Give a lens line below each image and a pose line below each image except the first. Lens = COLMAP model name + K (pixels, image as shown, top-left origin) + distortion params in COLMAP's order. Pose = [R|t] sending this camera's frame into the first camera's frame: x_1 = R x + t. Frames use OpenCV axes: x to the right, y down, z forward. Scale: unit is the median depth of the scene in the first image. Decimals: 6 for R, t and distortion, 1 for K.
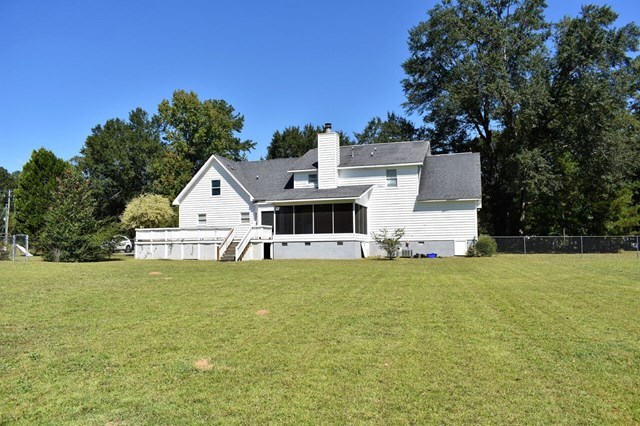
lens RADIAL K [[509.5, 0, 328.6], [0, 509.5, 215.3], [0, 0, 1]] dist [-0.096972, 0.010596]
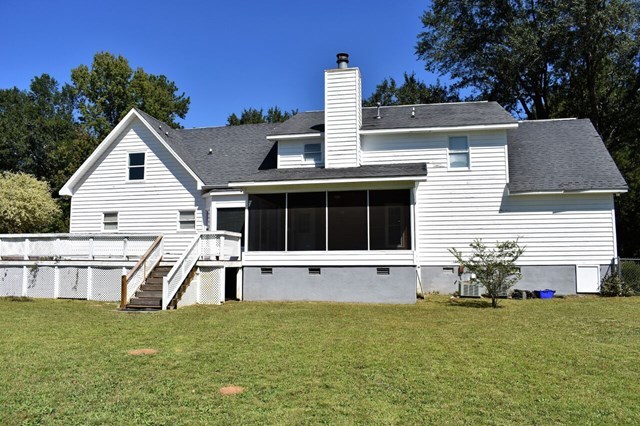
lens RADIAL K [[509.5, 0, 328.6], [0, 509.5, 215.3], [0, 0, 1]] dist [-0.096972, 0.010596]
pose [[0.993926, 0.020895, 0.108046, -0.074357], [-0.017359, 0.999286, -0.033562, 0.017046], [-0.108671, 0.031483, 0.993579, 0.459743]]
